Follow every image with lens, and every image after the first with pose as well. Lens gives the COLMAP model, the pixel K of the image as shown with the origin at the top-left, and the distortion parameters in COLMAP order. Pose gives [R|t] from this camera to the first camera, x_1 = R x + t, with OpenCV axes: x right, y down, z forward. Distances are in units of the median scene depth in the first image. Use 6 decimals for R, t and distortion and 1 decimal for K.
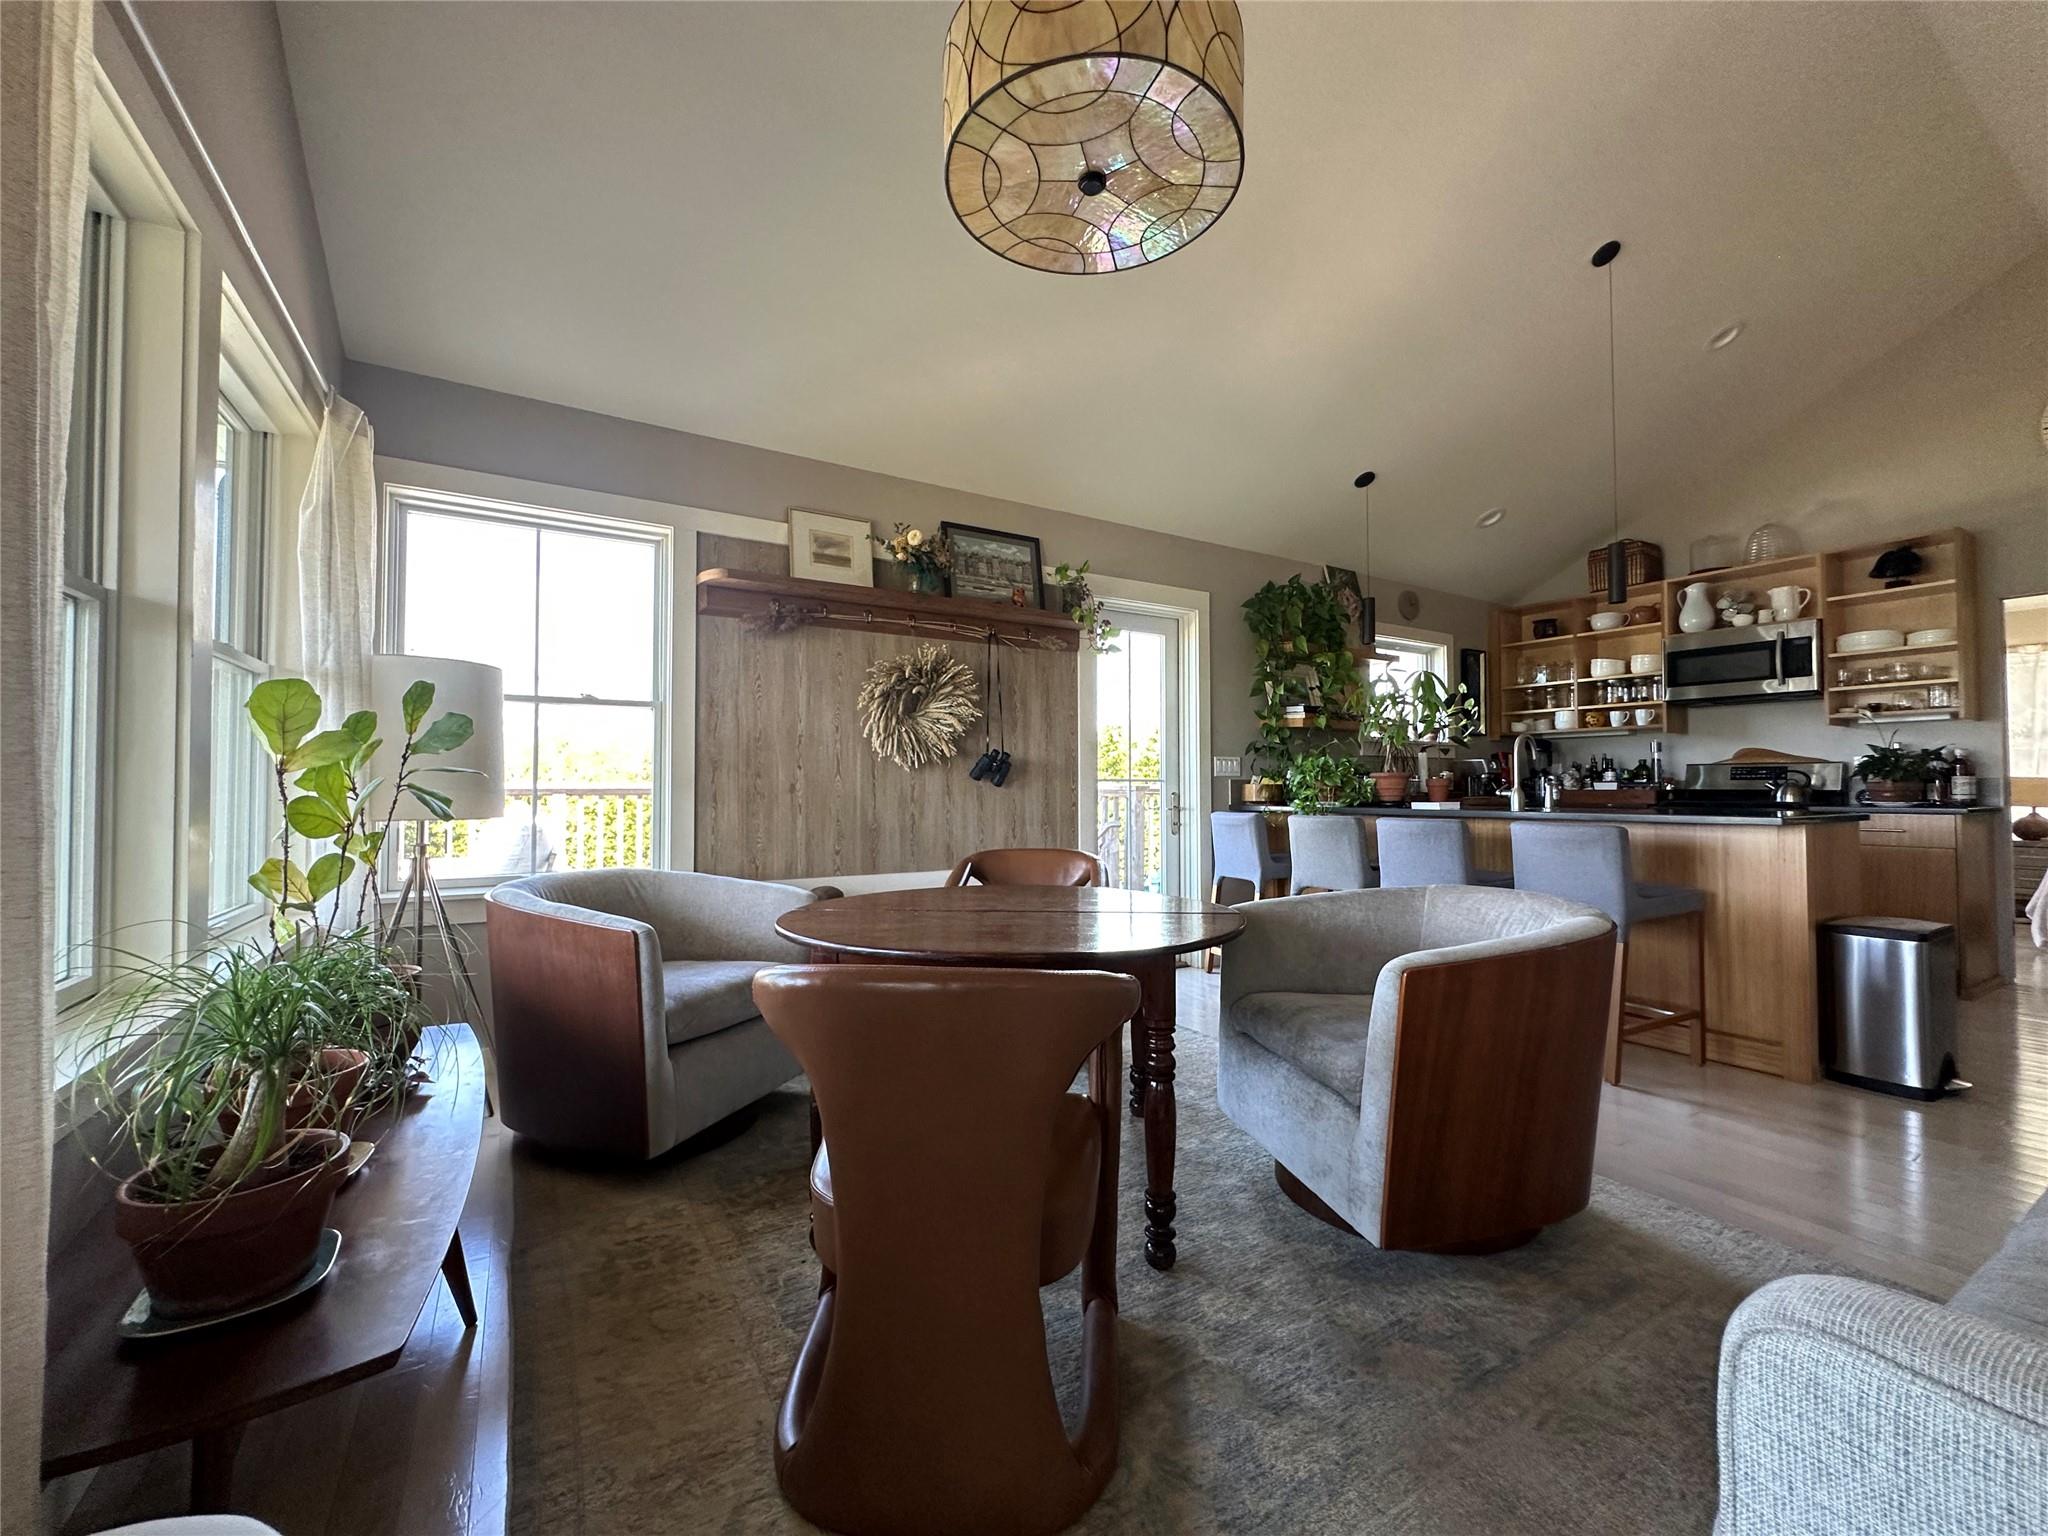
lens RADIAL K [[822.4, 0, 1026.9], [0, 822.4, 766.8], [0, 0, 1]] dist [-0.000312, 0.000147]
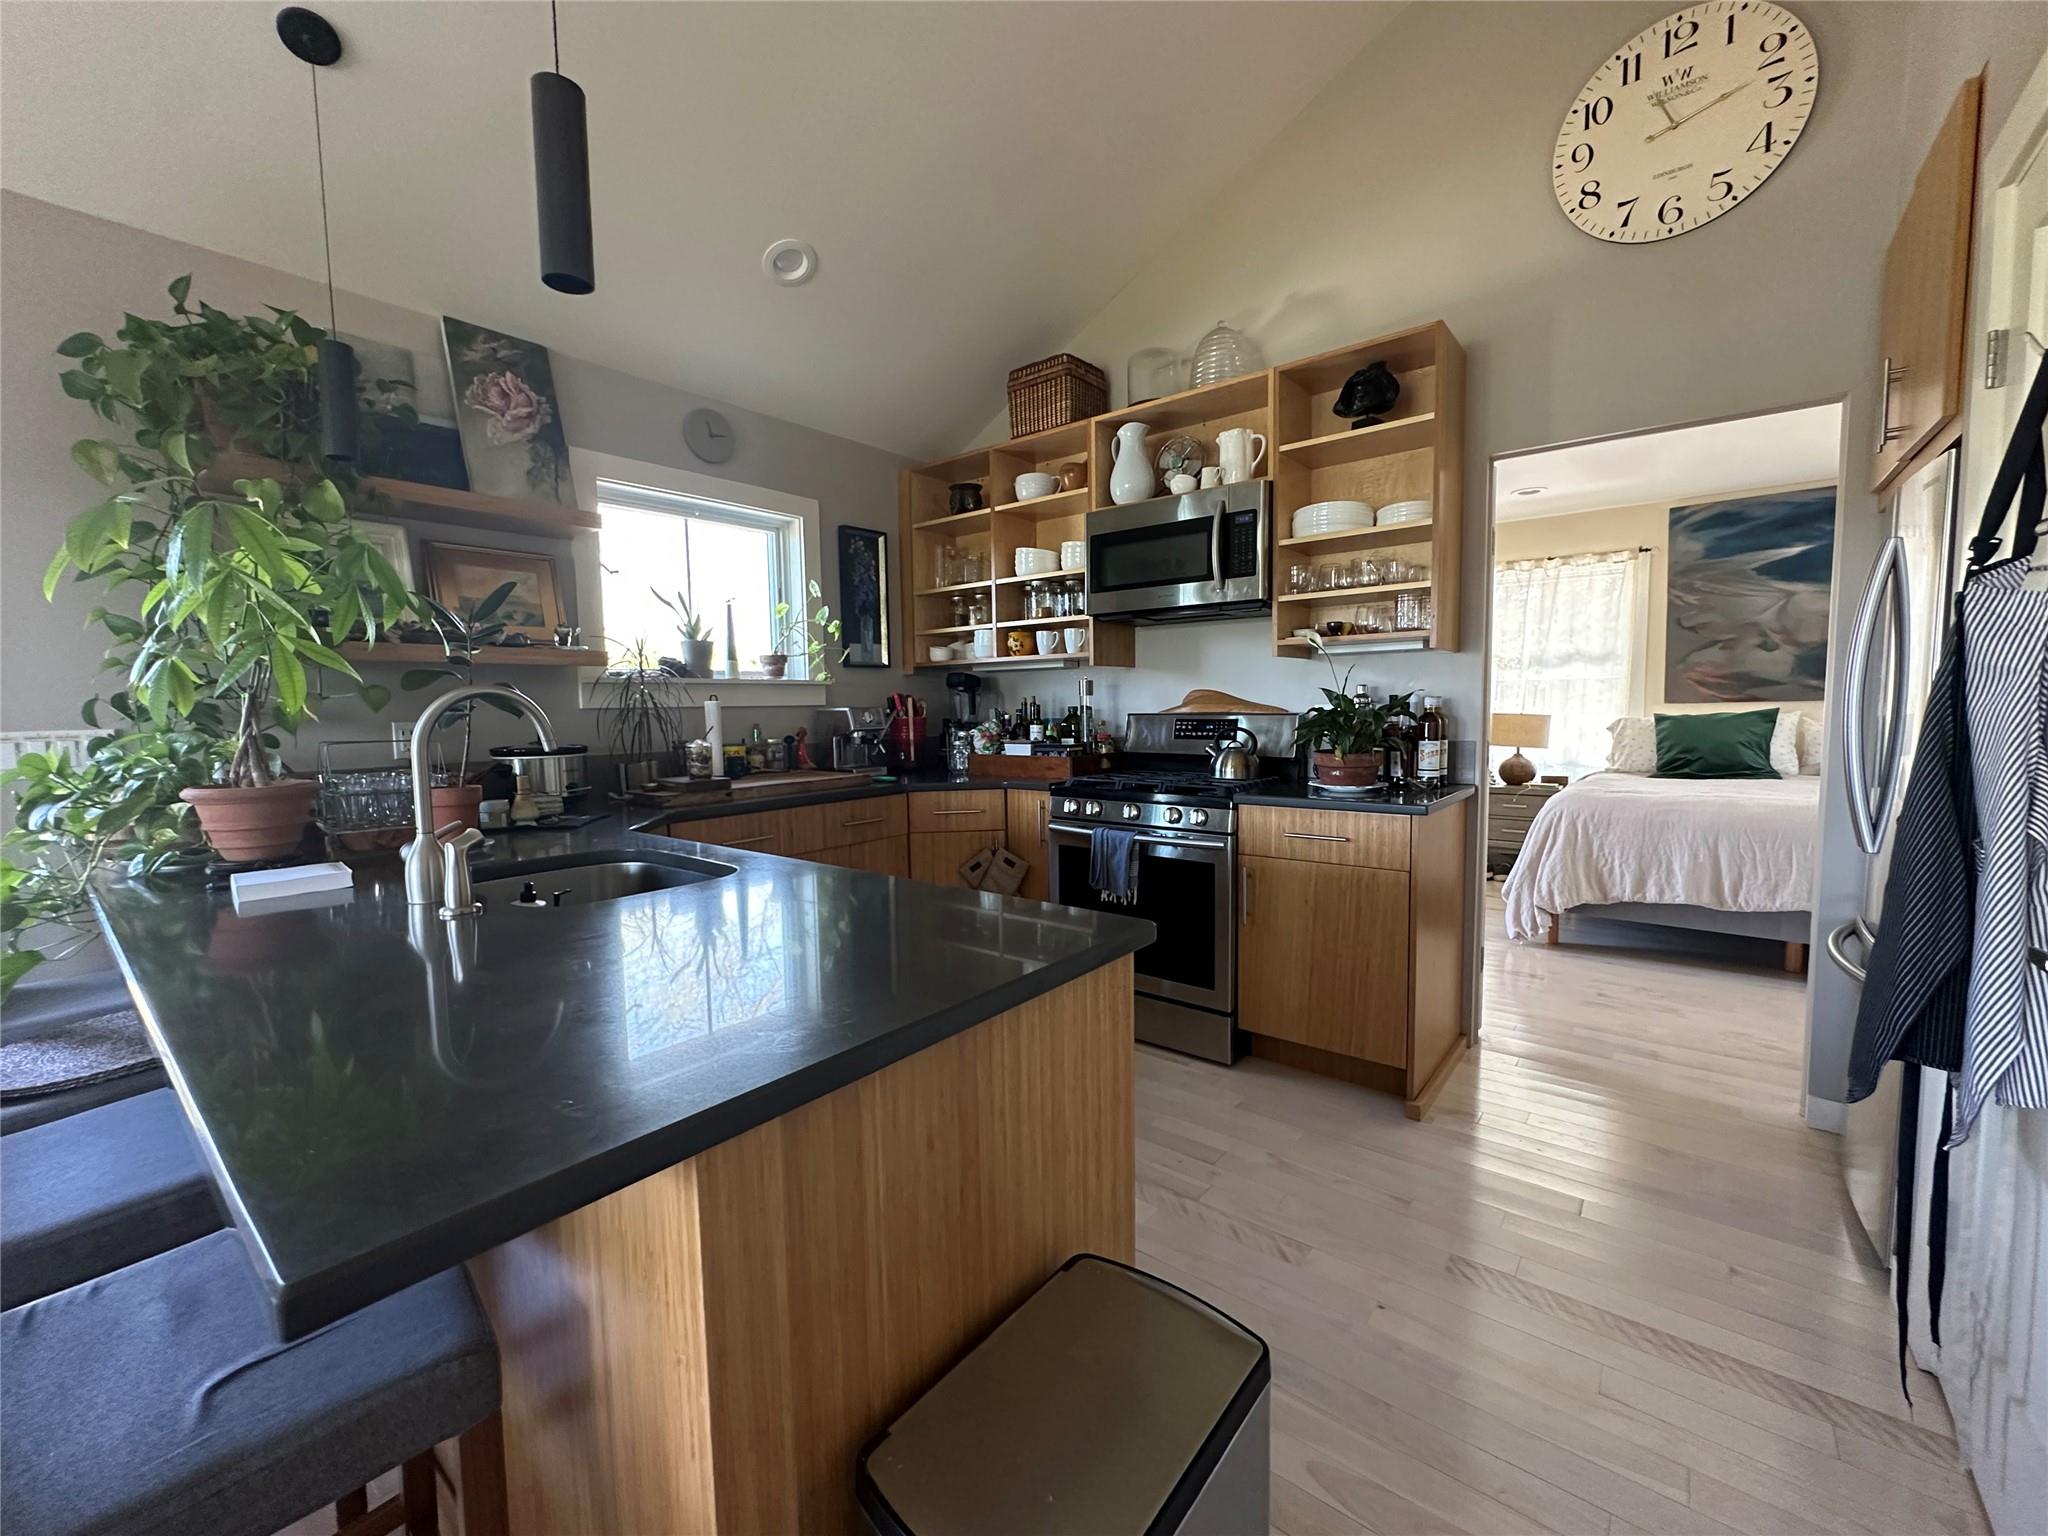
lens RADIAL K [[822.4, 0, 1021.0], [0, 822.4, 769.2], [0, 0, 1]] dist [-0.000312, 0.000147]
pose [[0.942582, -0.044668, 0.330974, 0.523674], [0.010106, 0.994376, 0.105420, -0.030162], [-0.333822, -0.096022, 0.937733, 0.424566]]
